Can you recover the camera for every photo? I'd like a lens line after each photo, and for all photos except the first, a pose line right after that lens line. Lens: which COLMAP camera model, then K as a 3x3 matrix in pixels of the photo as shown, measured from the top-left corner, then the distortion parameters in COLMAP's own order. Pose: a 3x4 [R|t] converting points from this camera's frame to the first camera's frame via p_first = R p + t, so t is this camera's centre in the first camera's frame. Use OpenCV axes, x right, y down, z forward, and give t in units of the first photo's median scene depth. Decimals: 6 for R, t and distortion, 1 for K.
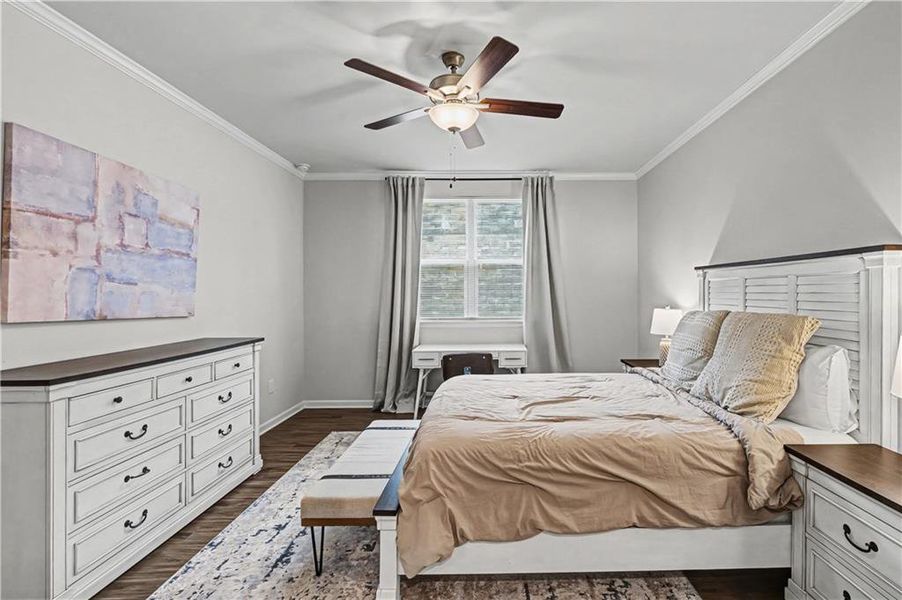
lens RADIAL K [[412.6, 0, 451.0], [0, 412.6, 300.0], [0, 0, 1]] dist [-0.002920, 0.000039]
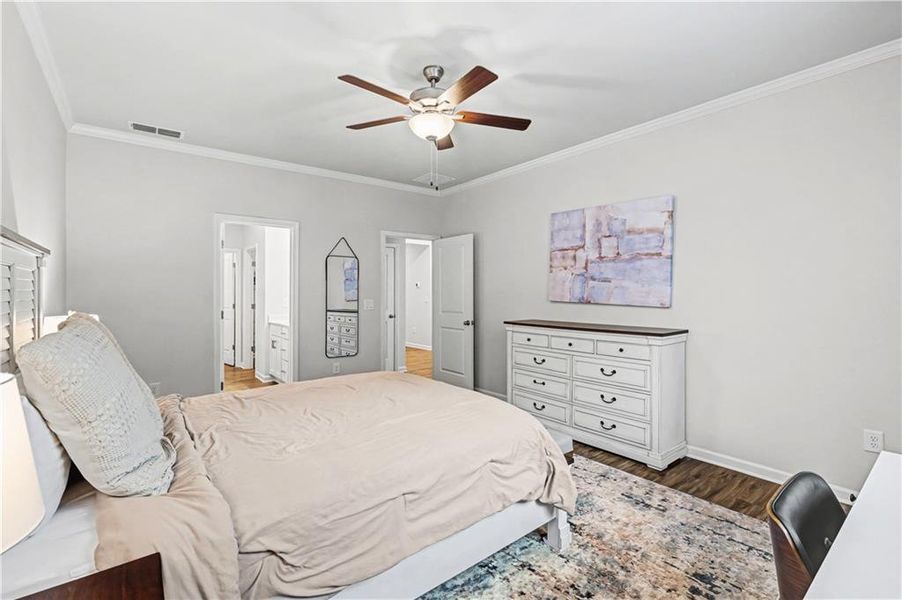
lens RADIAL K [[412.6, 0, 451.0], [0, 412.6, 300.0], [0, 0, 1]] dist [-0.002920, 0.000039]
pose [[-0.730819, 0.022113, -0.682213, 0.709116], [-0.005849, 0.999236, 0.038655, -0.026957], [0.682546, 0.032240, -0.730131, 1.768204]]
